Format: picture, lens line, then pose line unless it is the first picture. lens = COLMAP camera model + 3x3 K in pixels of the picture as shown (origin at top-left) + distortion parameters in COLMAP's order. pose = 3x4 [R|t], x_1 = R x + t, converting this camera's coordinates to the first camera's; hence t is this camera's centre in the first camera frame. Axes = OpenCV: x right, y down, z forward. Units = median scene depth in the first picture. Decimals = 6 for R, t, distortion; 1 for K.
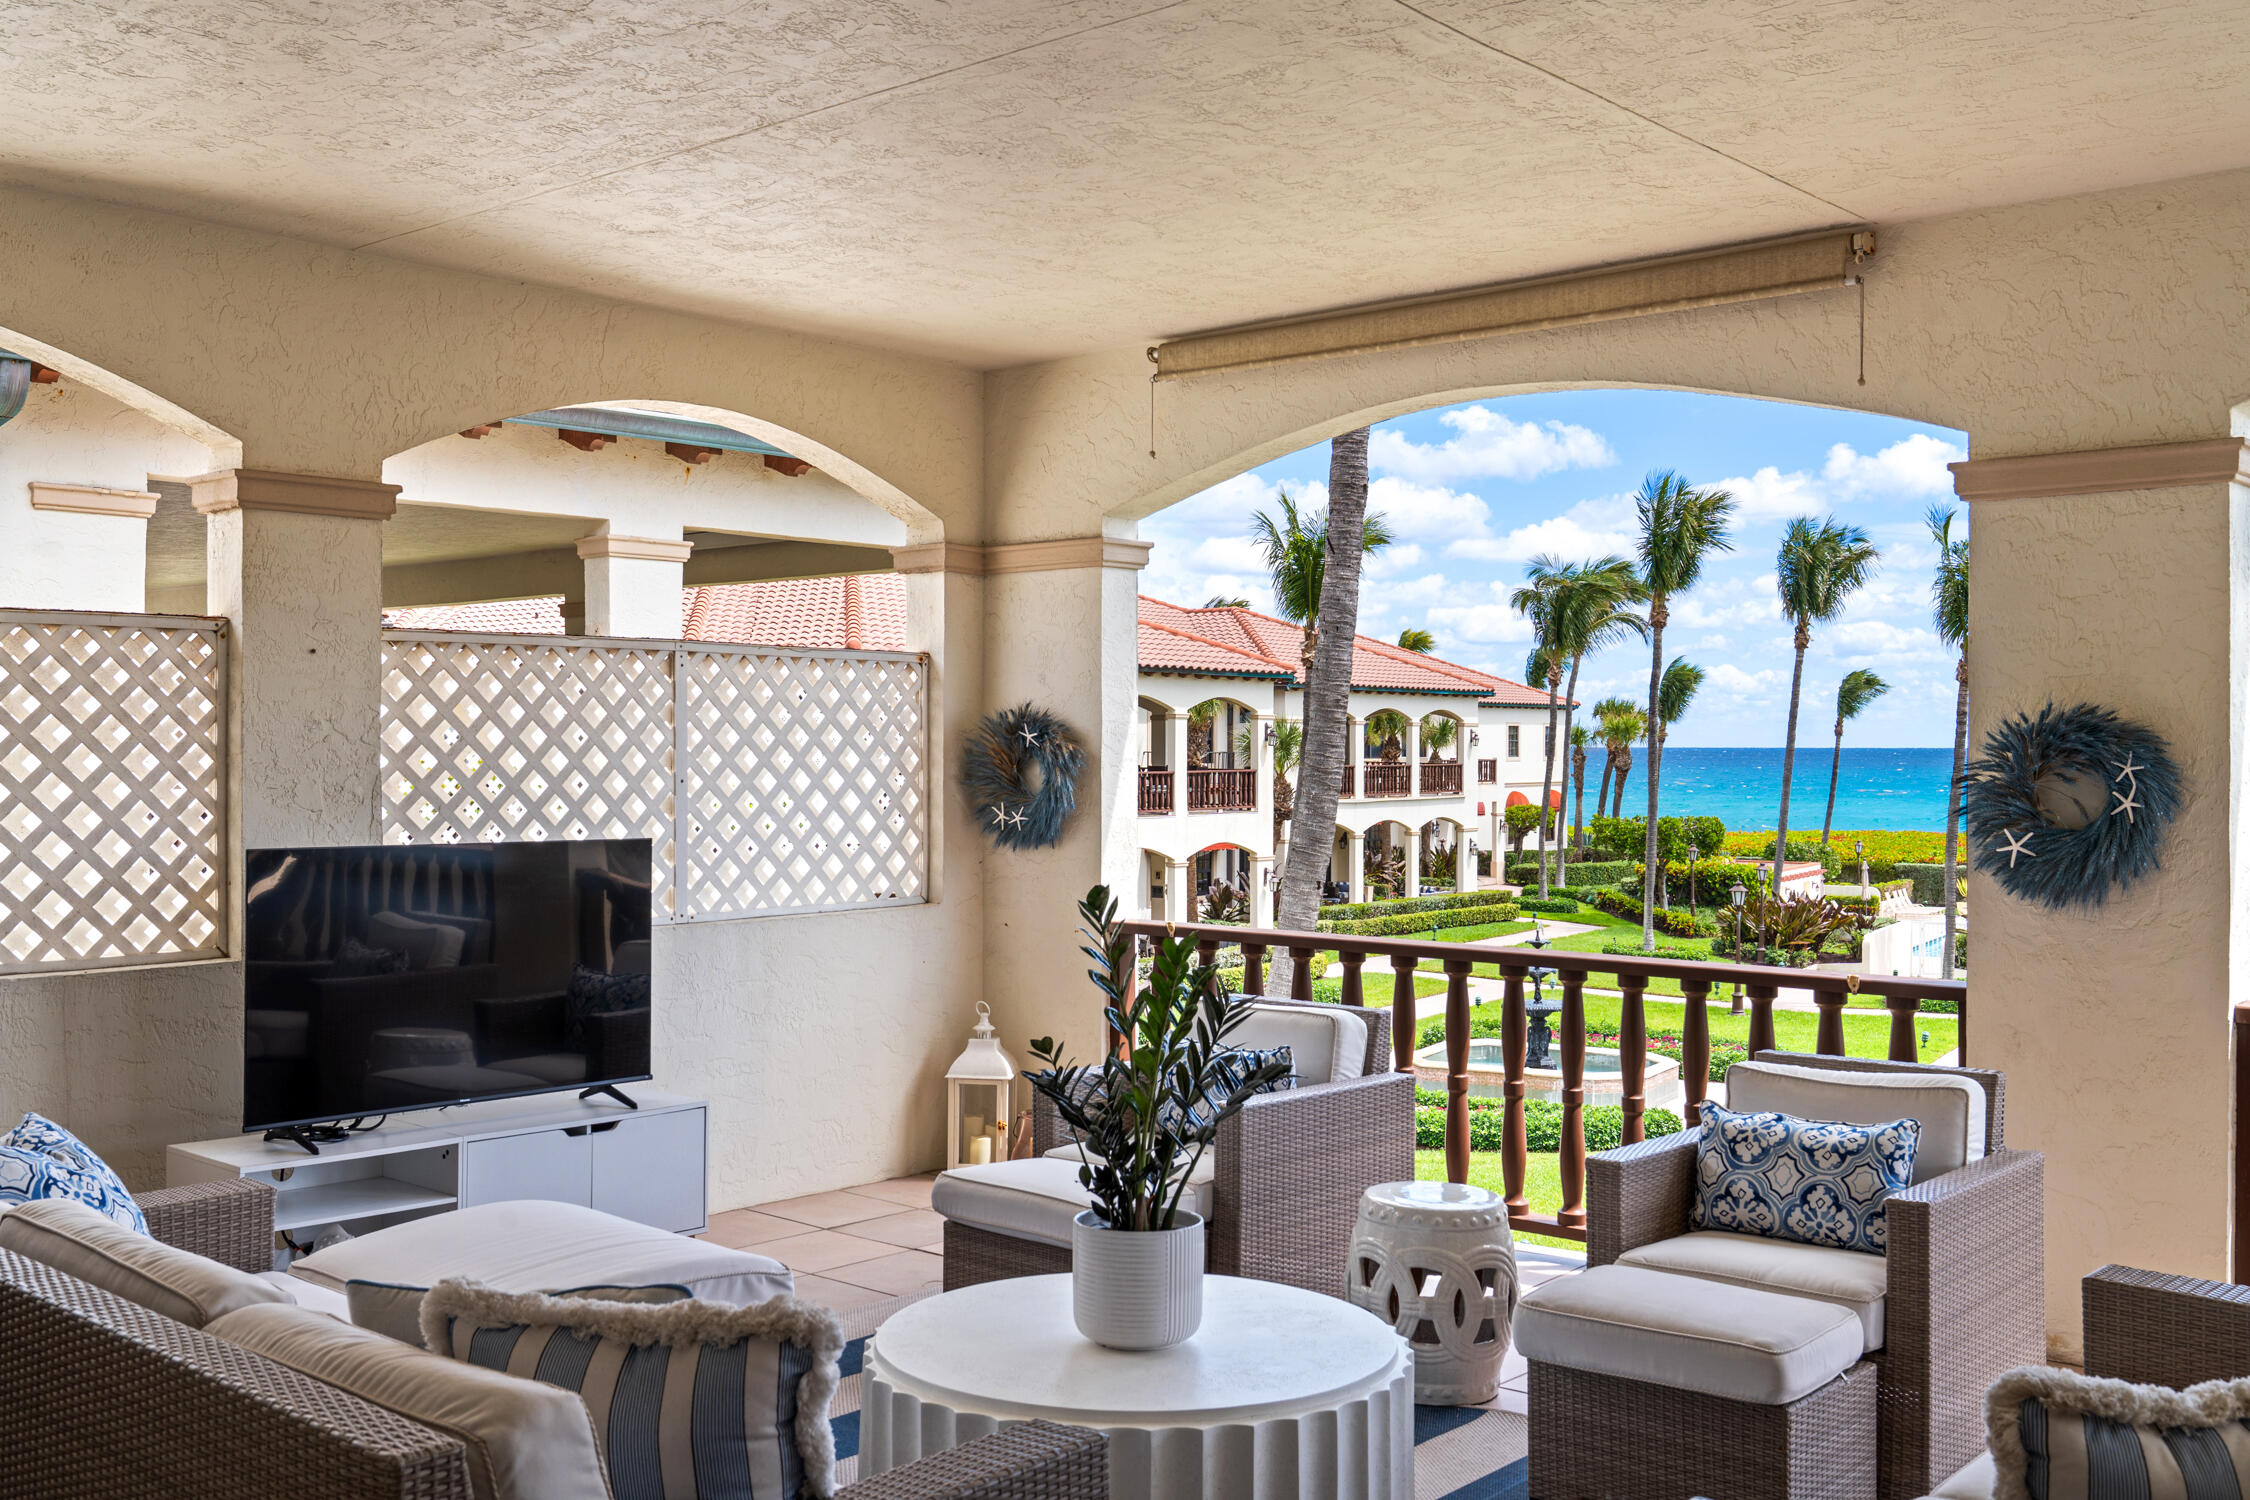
lens RADIAL K [[2121.3, 0, 1127.9], [0, 2121.3, 715.3], [0, 0, 1]] dist [-0.019705, -0.007815]
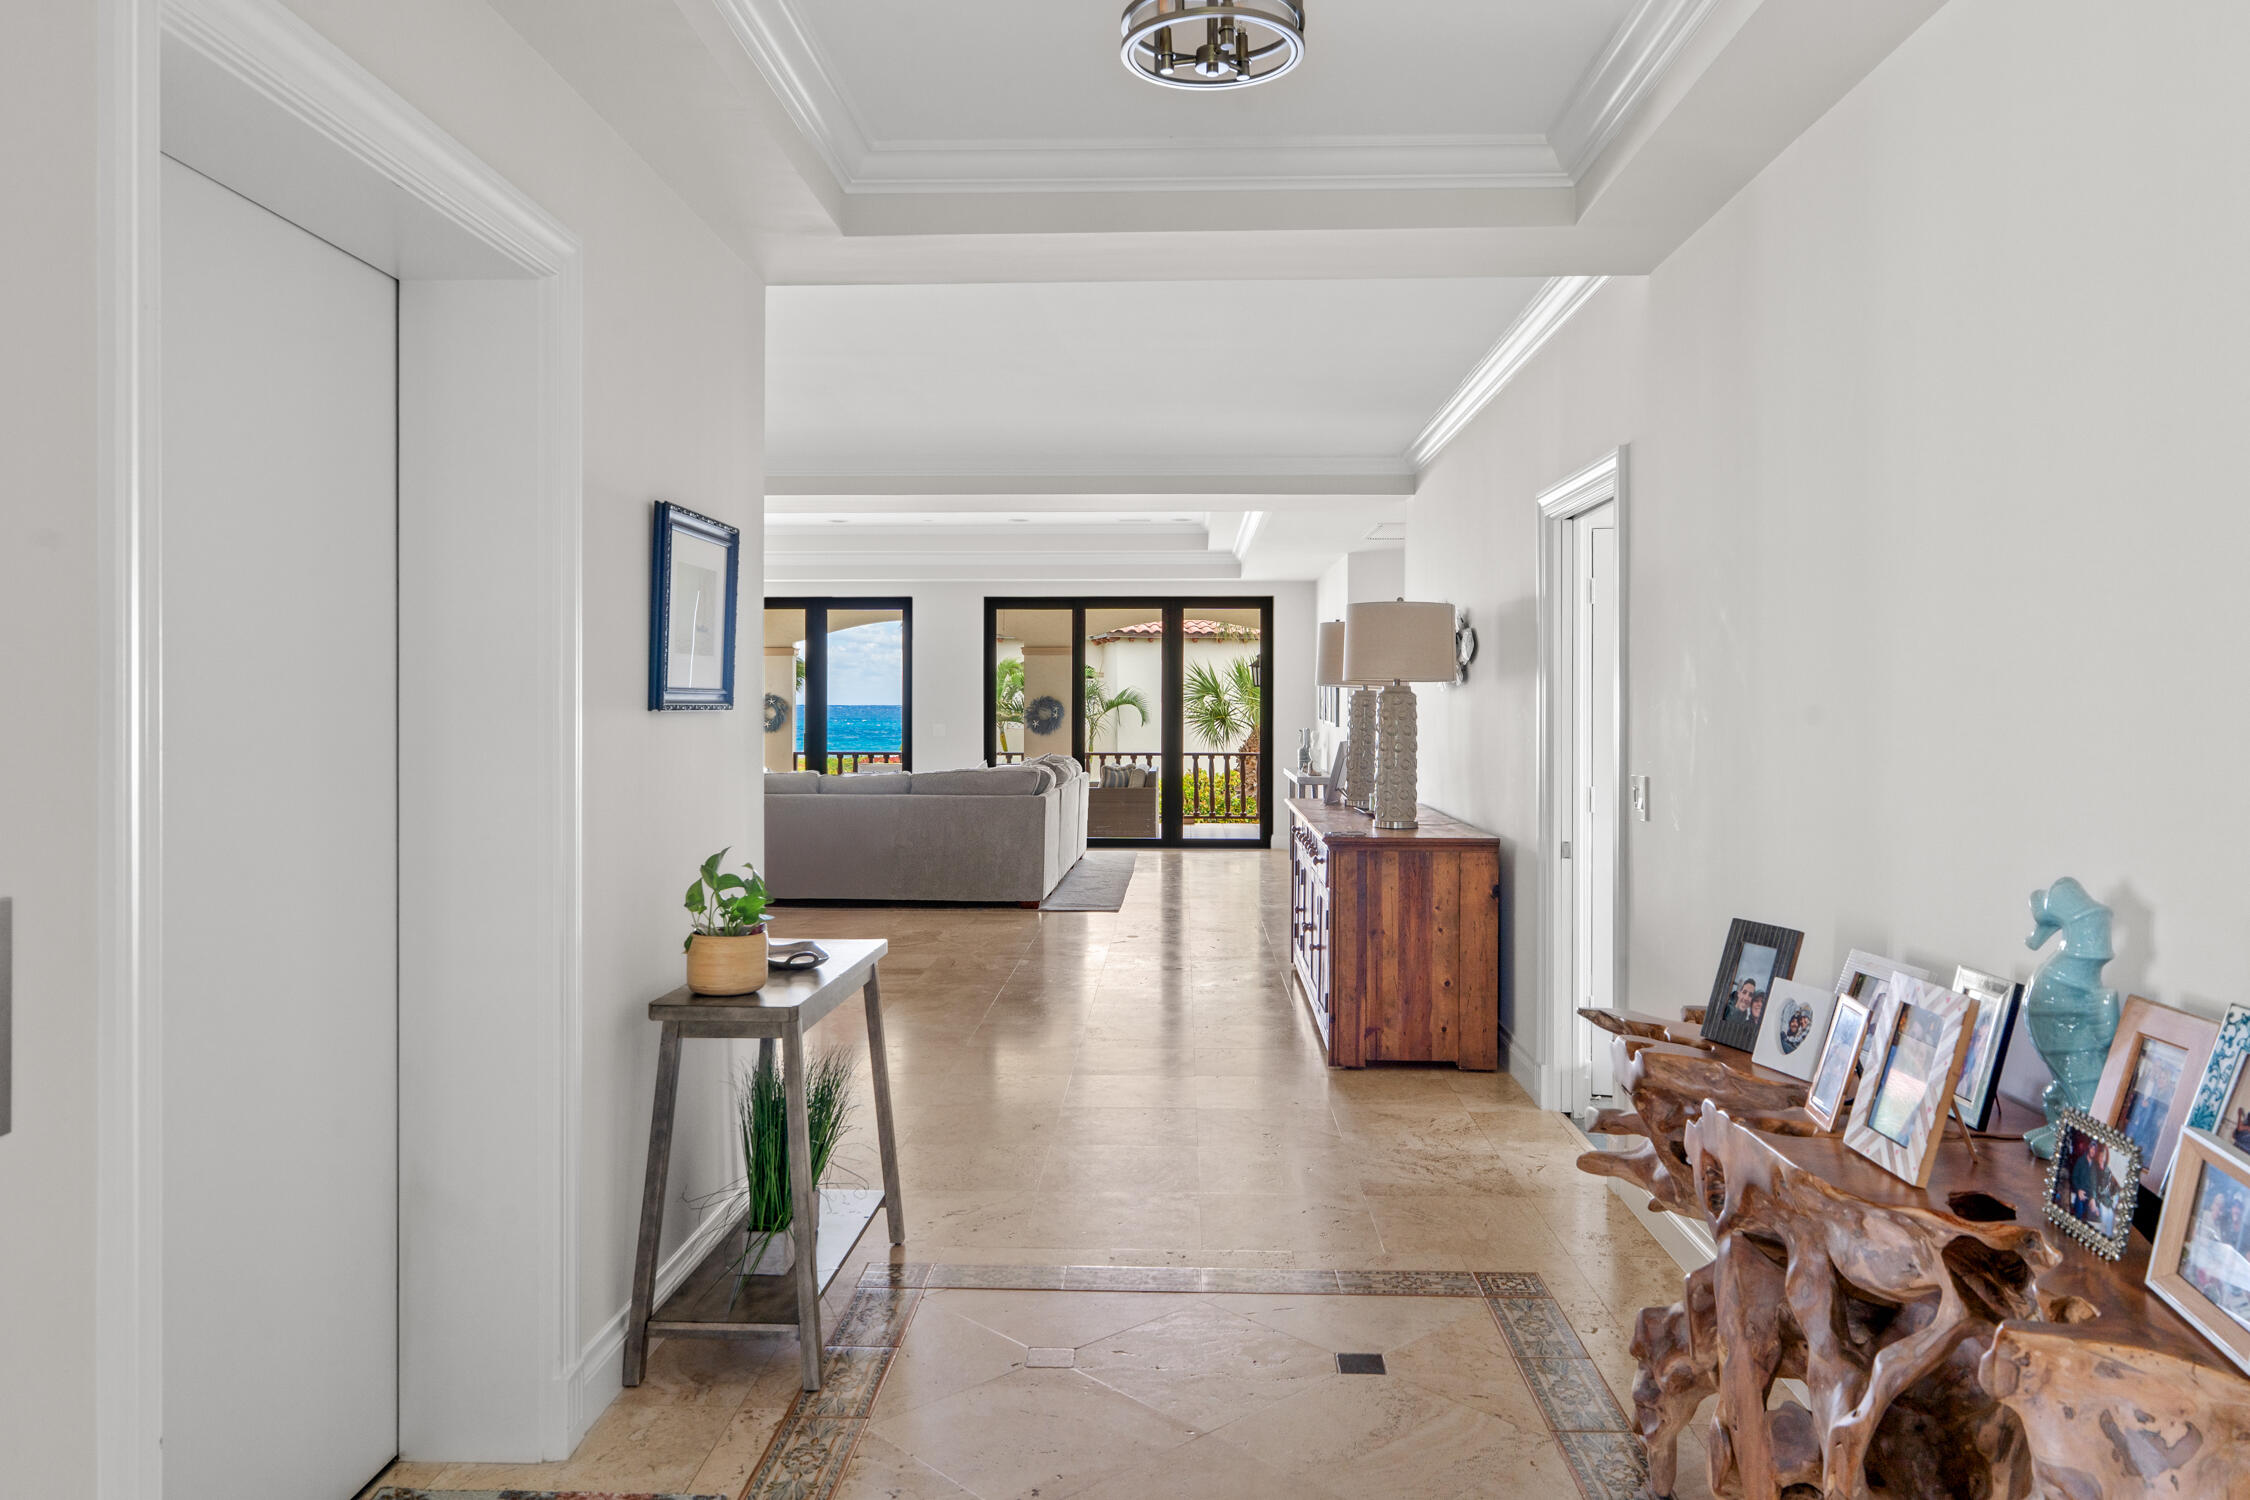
lens RADIAL K [[1613.3, 0, 1125.0], [0, 1613.3, 750.0], [0, 0, 1]] dist [-0.000599, -0.000041]
pose [[0.777463, -0.018537, 0.628655, -0.160418], [-0.007987, 0.999194, 0.039341, -0.002521], [-0.628878, -0.035607, 0.776688, -0.186636]]
